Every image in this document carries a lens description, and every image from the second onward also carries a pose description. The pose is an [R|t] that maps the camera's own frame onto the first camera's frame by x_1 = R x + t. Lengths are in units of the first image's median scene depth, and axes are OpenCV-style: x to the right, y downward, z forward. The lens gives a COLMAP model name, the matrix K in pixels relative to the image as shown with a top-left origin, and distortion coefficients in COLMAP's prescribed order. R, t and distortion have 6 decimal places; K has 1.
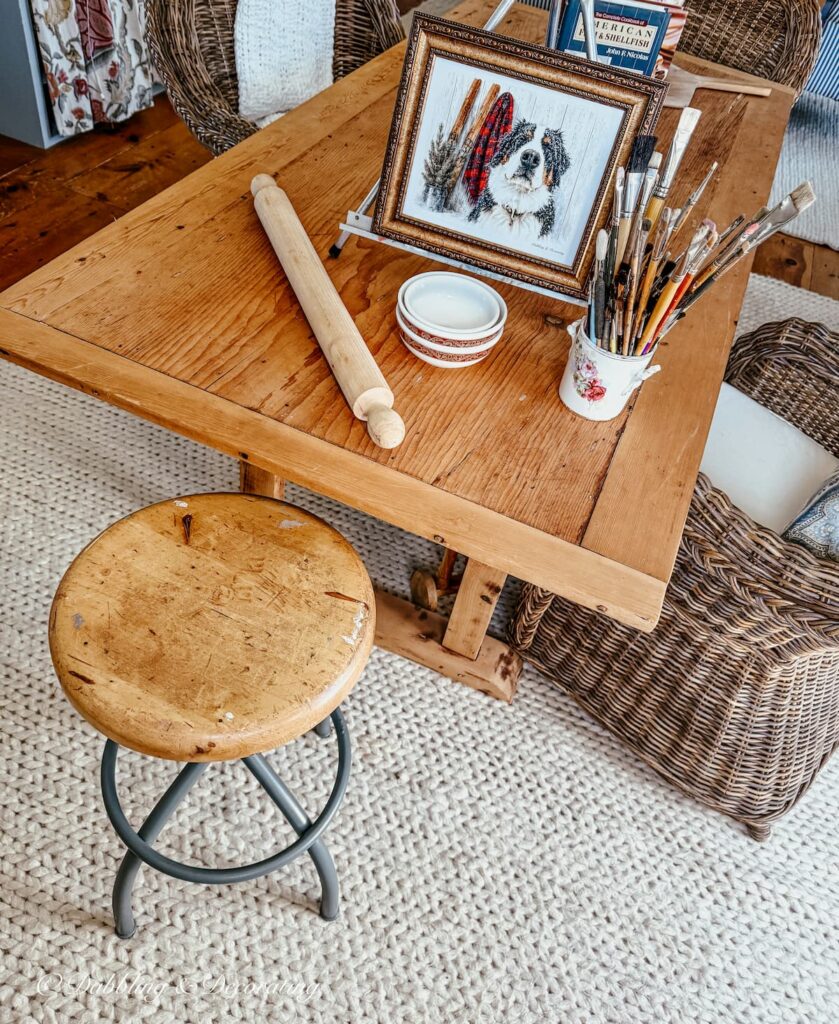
lens RADIAL K [[837.5, 0, 399.8], [0, 837.5, 514.7], [0, 0, 1]] dist [0.062087, -0.121099]
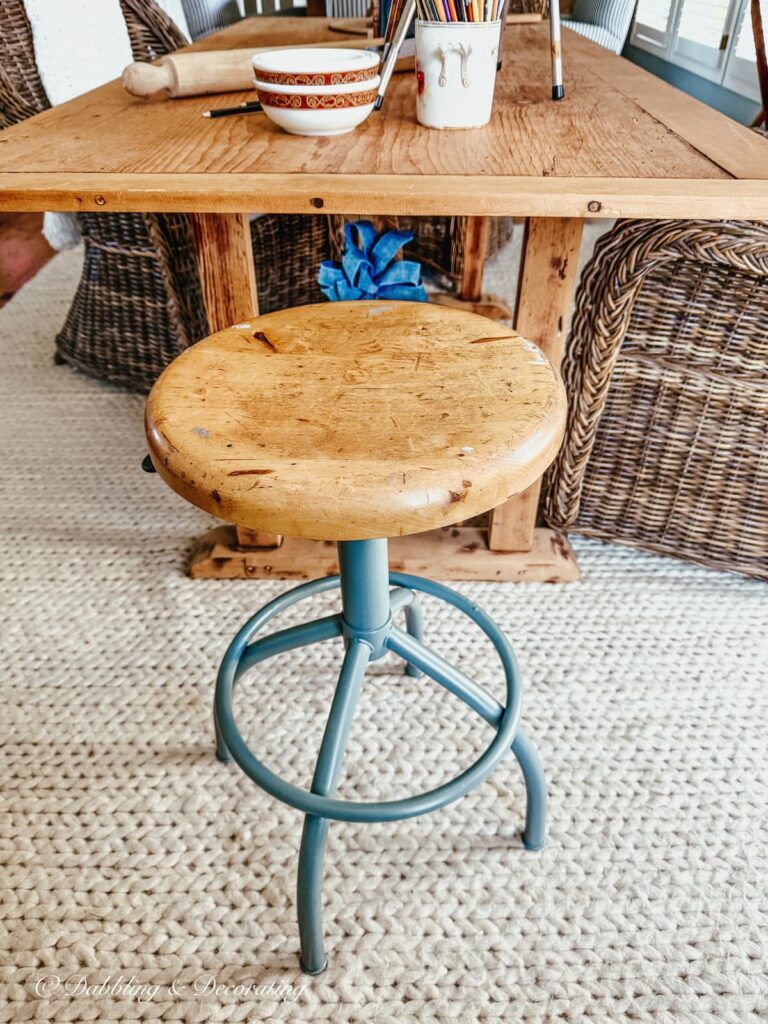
lens RADIAL K [[779.6, 0, 379.9], [0, 779.6, 508.4], [0, 0, 1]] dist [0.029015, -0.050319]
pose [[0.922419, -0.332183, 0.196972, -0.250396], [0.358476, 0.926212, -0.116733, 0.201186], [-0.143661, 0.178286, 0.973435, 0.222931]]
